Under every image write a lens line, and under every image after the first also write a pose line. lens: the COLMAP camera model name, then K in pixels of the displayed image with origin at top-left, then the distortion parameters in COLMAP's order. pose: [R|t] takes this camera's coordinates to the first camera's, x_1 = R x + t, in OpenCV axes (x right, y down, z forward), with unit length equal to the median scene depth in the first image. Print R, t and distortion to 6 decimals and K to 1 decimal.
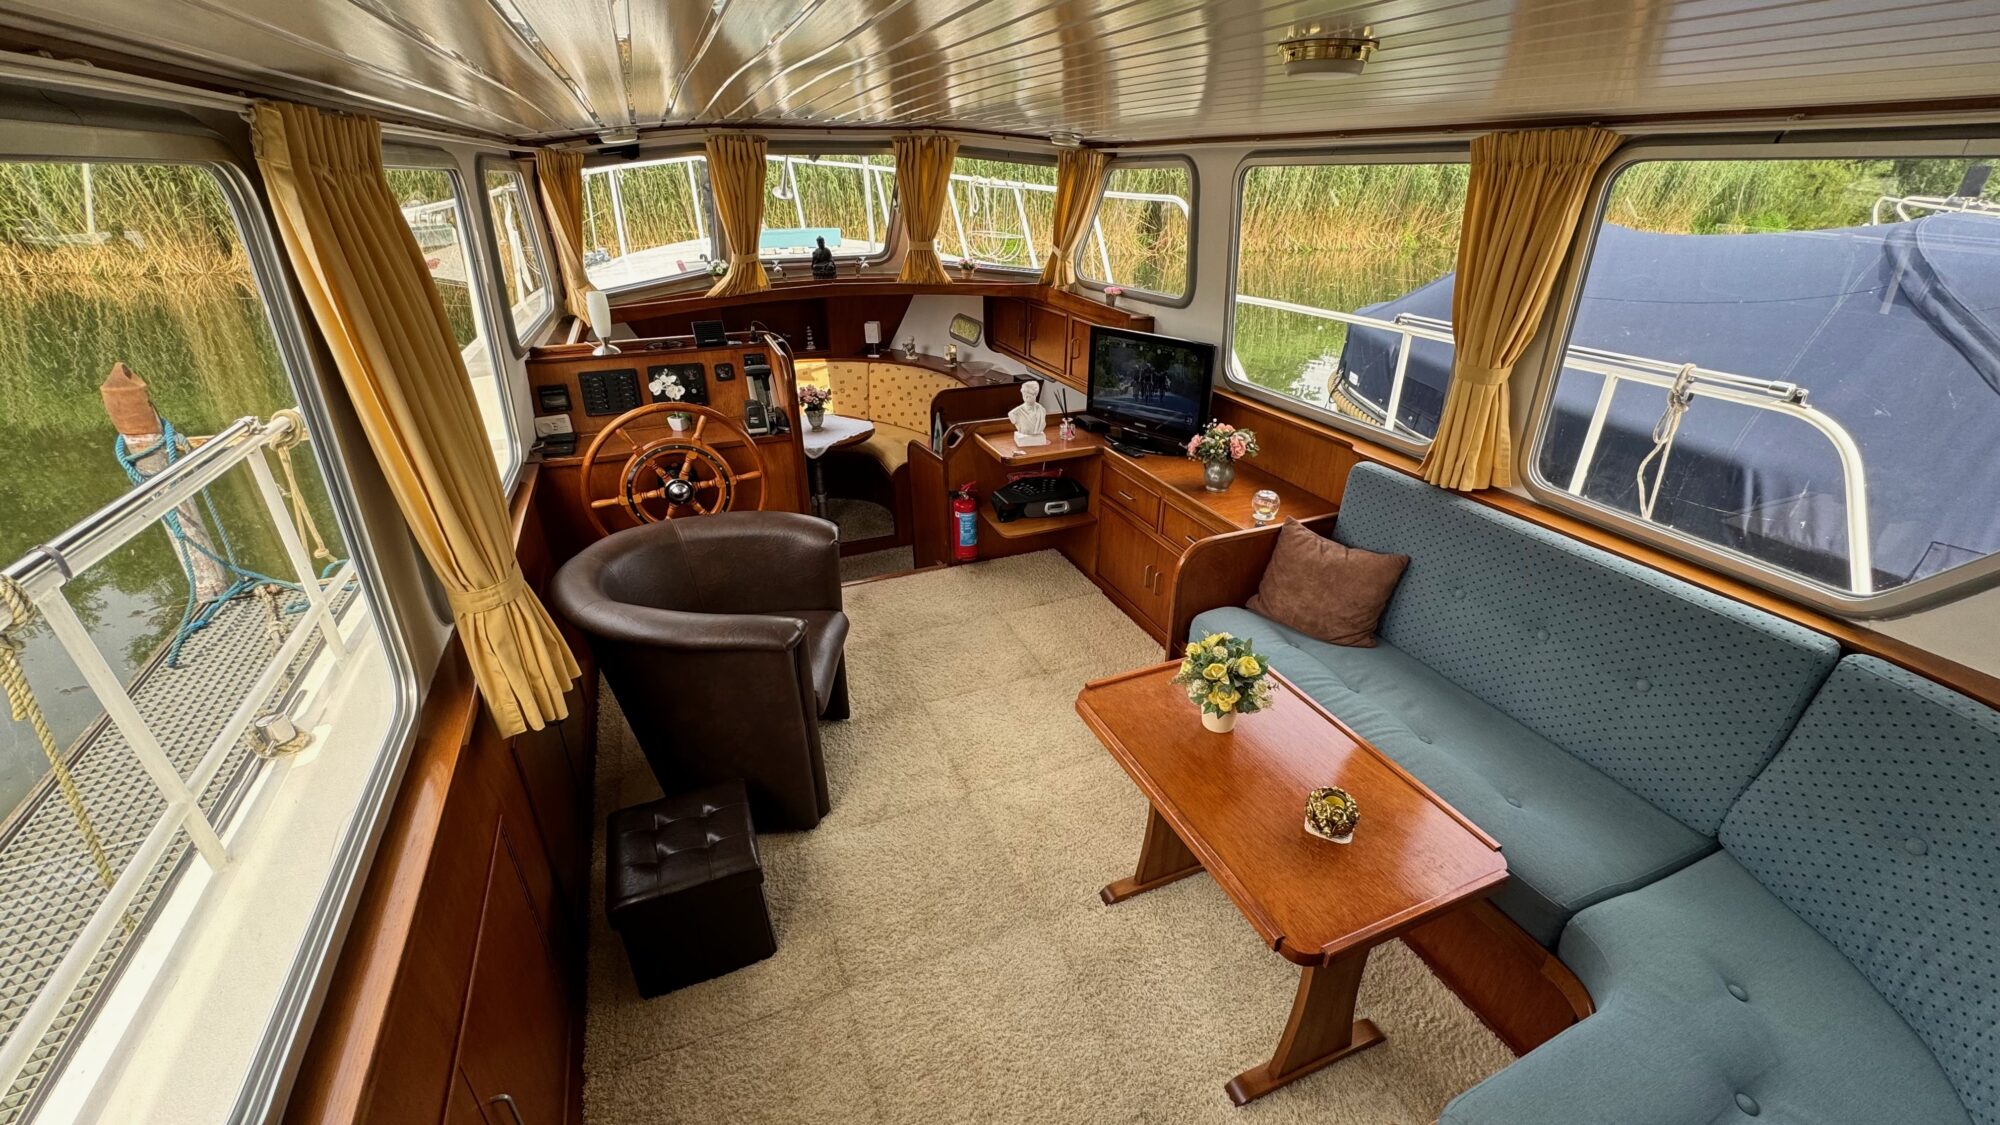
lens RADIAL K [[807.0, 0, 1002.1], [0, 807.0, 556.5], [0, 0, 1]] dist [-0.001264, 0.000053]
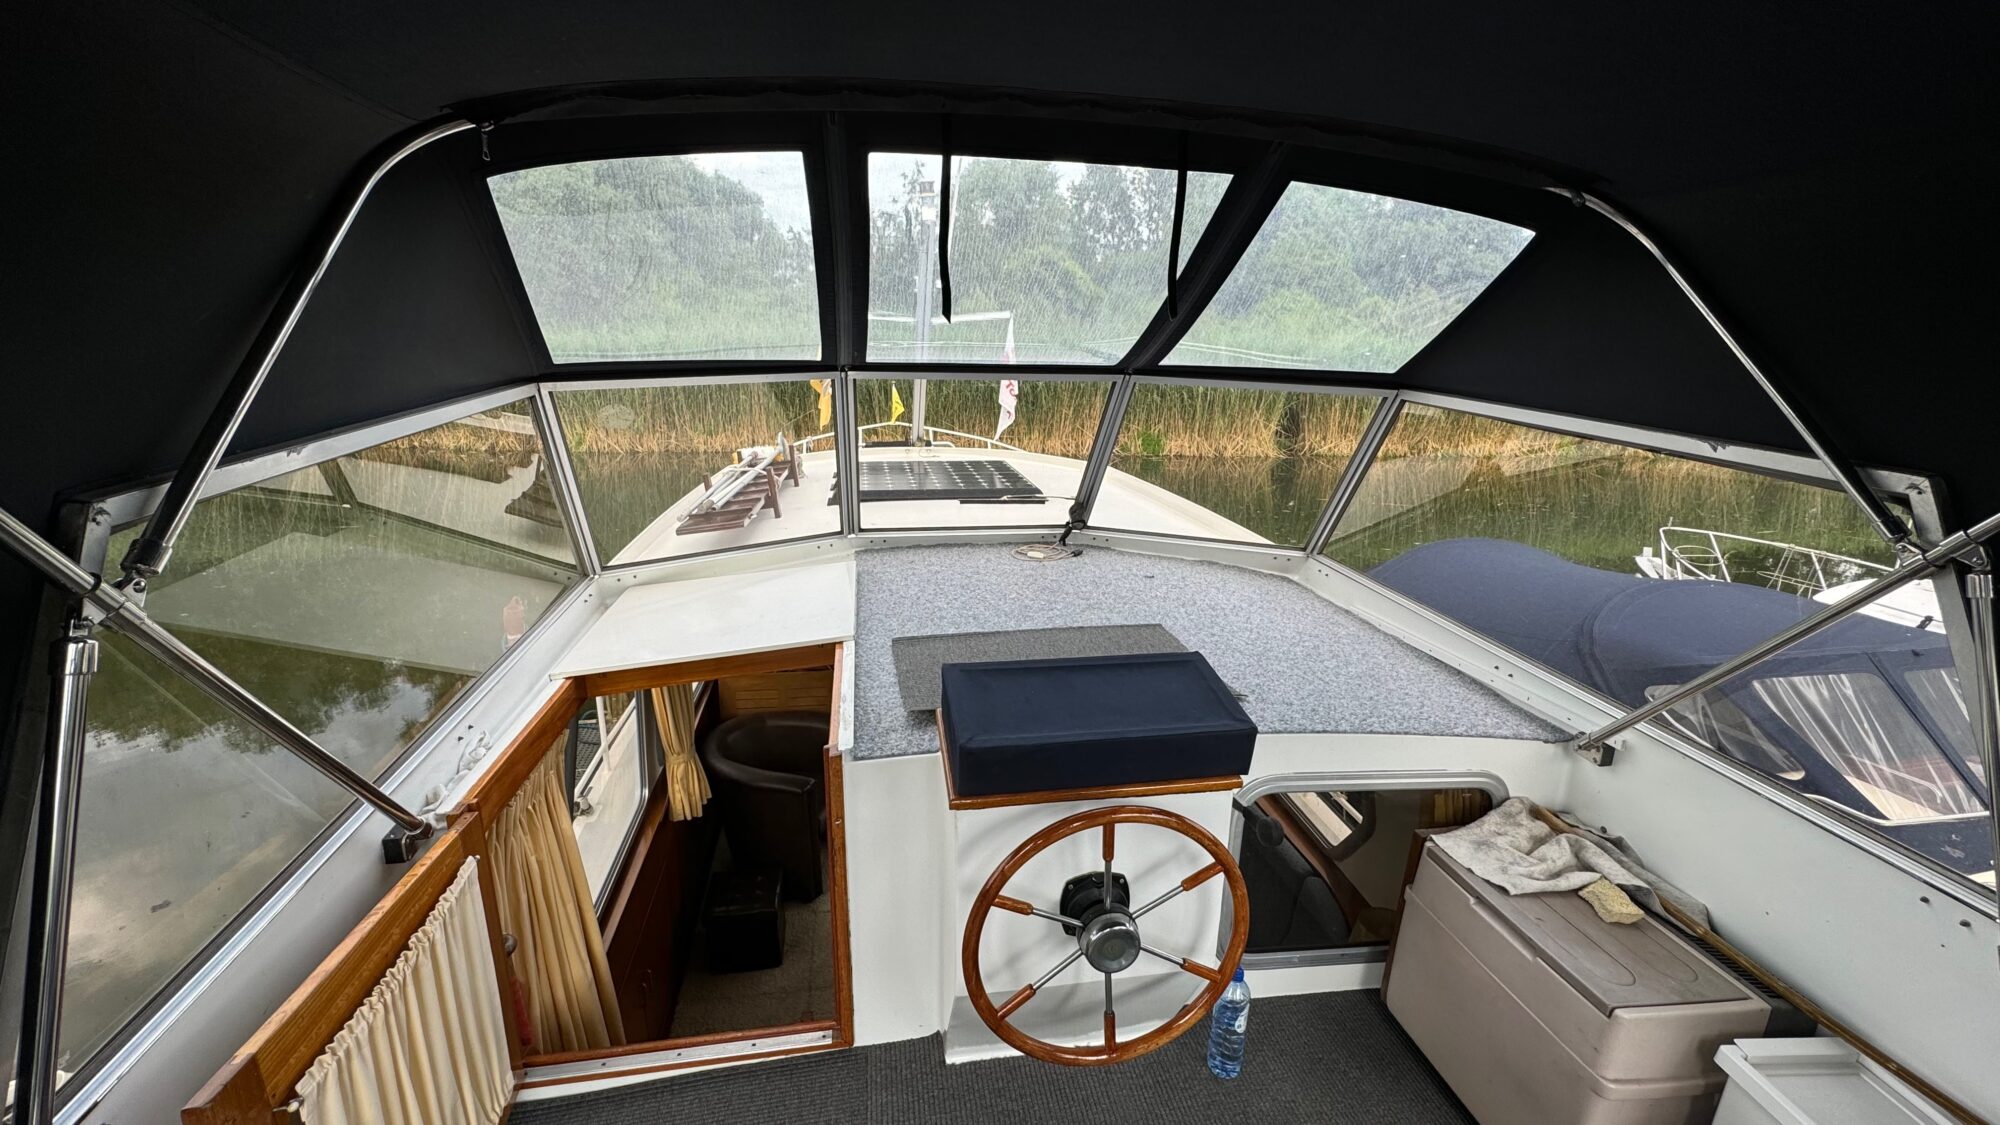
lens RADIAL K [[824.6, 0, 999.3], [0, 824.6, 557.7], [0, 0, 1]] dist [-0.001352, 0.000151]
pose [[0.975608, 0.067148, -0.208998, 0.333357], [-0.105464, 0.978368, -0.177972, -0.087155], [0.192527, 0.195672, 0.961585, -0.564922]]
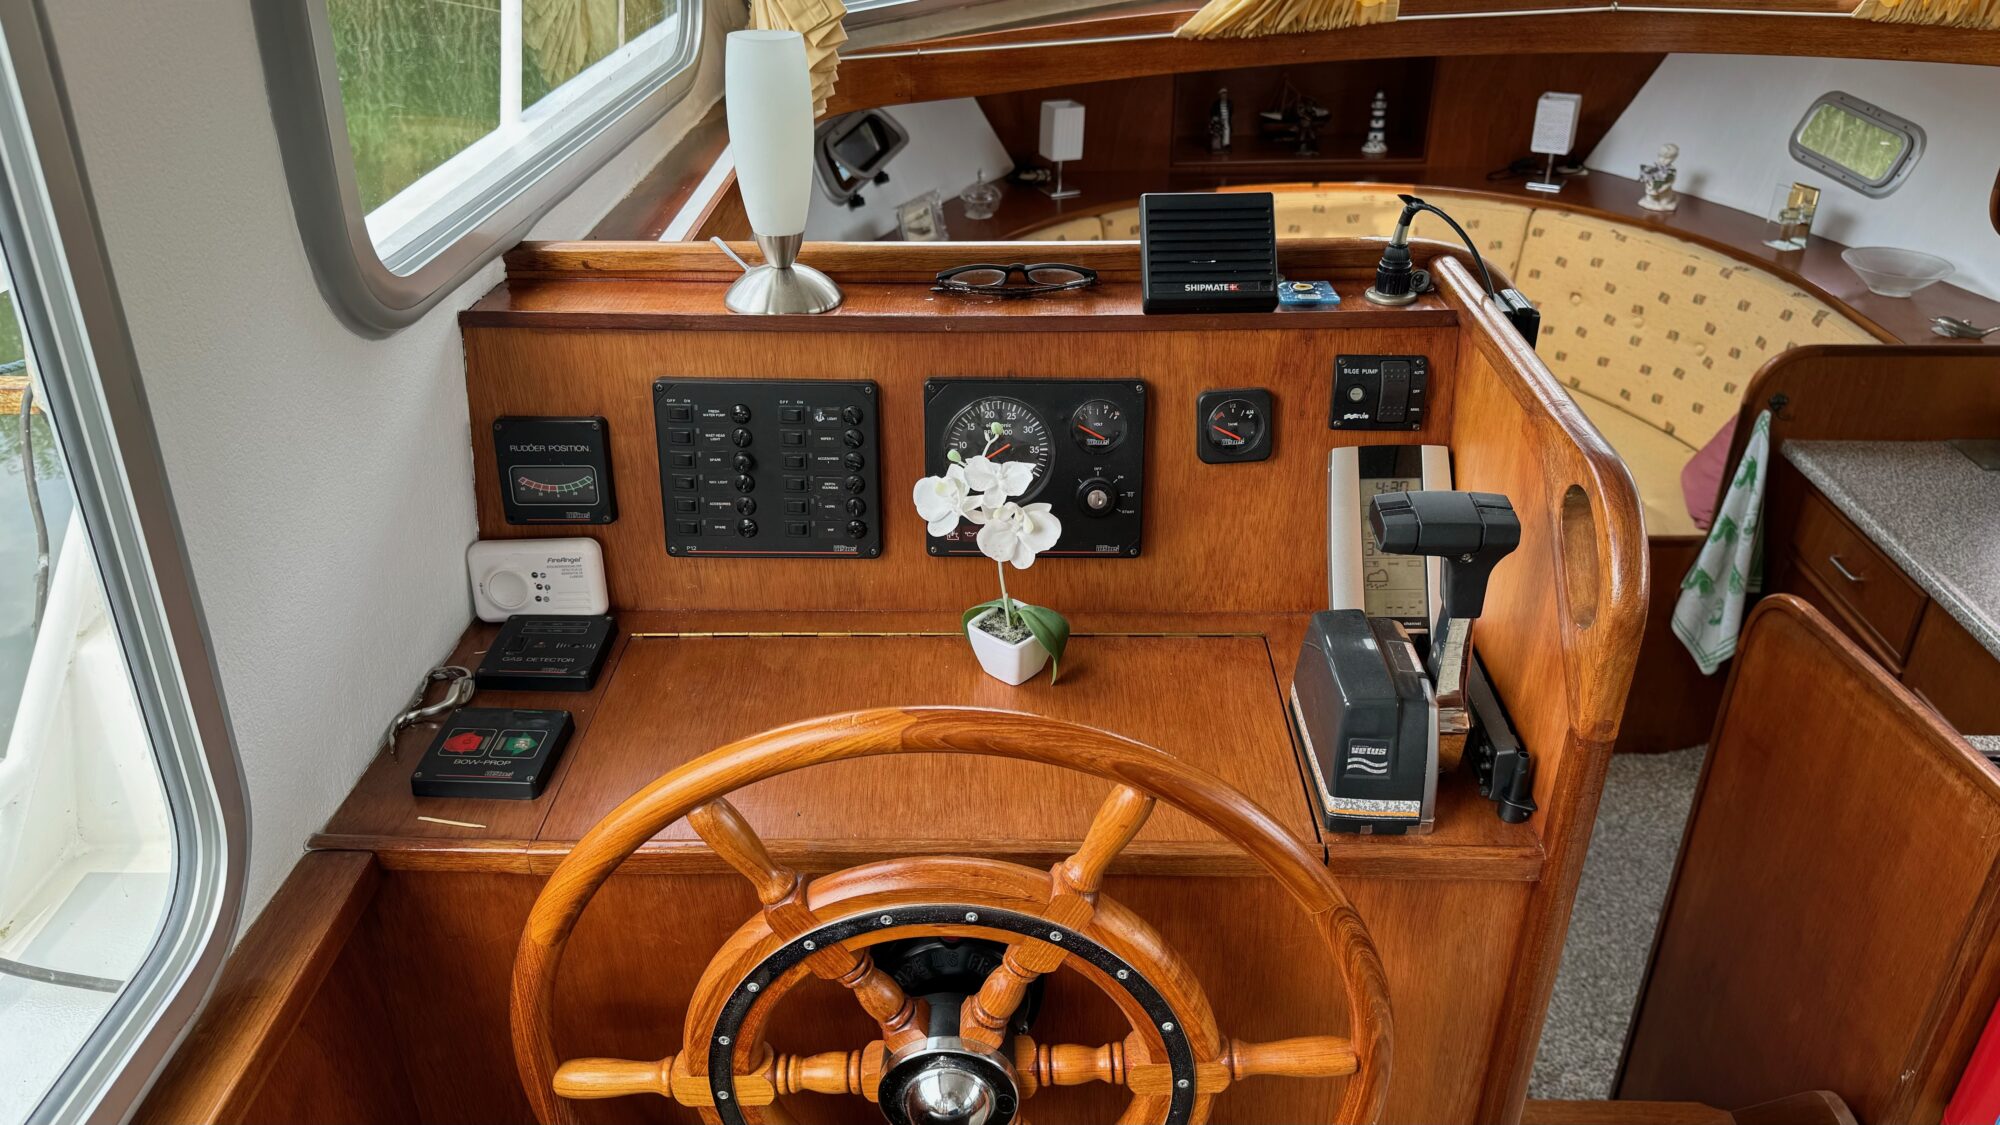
lens RADIAL K [[1424.3, 0, 1003.2], [0, 1424.3, 554.5], [0, 0, 1]] dist [0.040069, -0.039555]
pose [[0.915549, 0.193242, -0.352742, -0.221089], [-0.169374, 0.980703, 0.097641, -0.190072], [0.364804, -0.029650, 0.930612, 0.520650]]
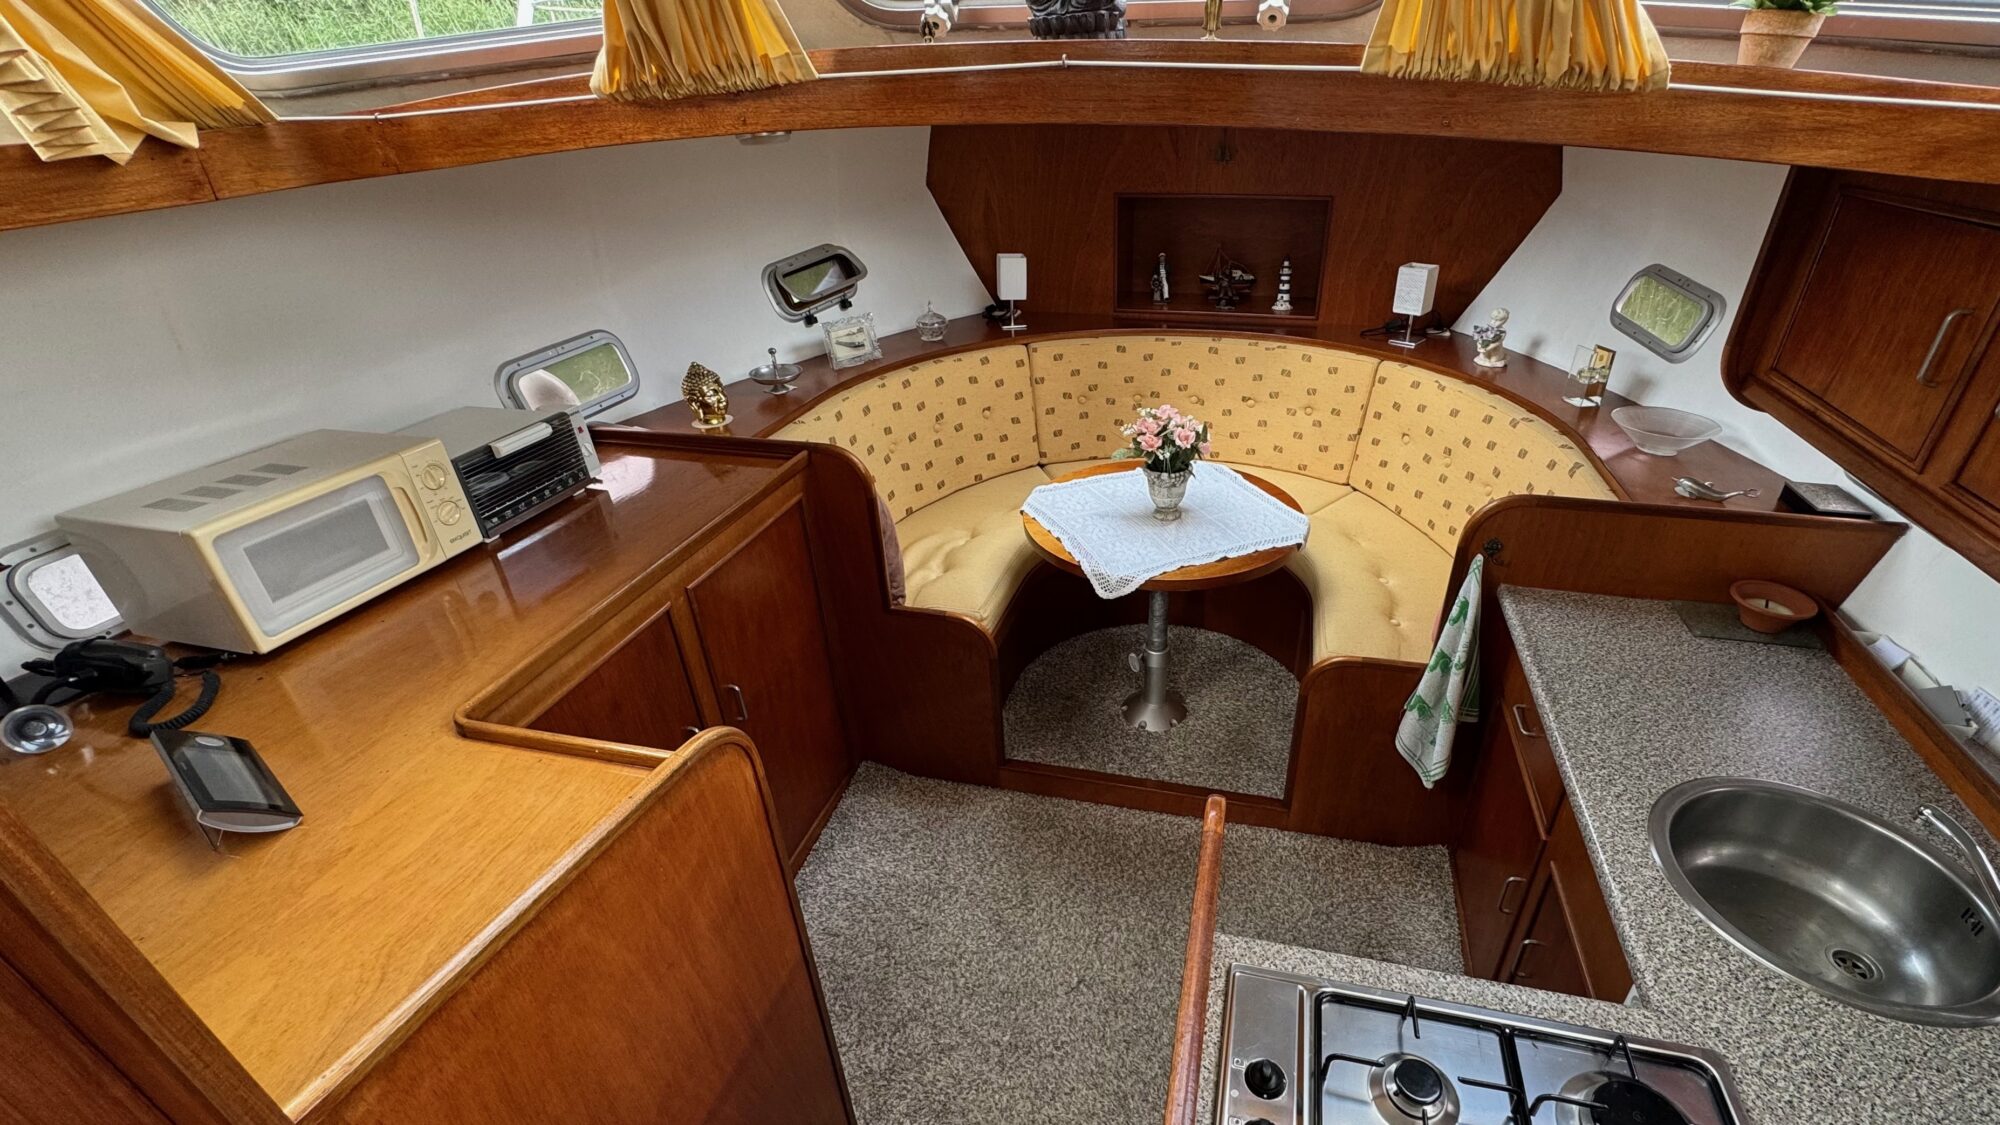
lens RADIAL K [[864.6, 0, 1086.6], [0, 864.6, 607.2], [0, 0, 1]] dist [-0.002145, -0.000067]
pose [[0.817976, 0.294320, -0.494257, -0.043916], [-0.242174, 0.955539, 0.168215, -0.269937], [0.521791, -0.017900, 0.852885, 0.915811]]
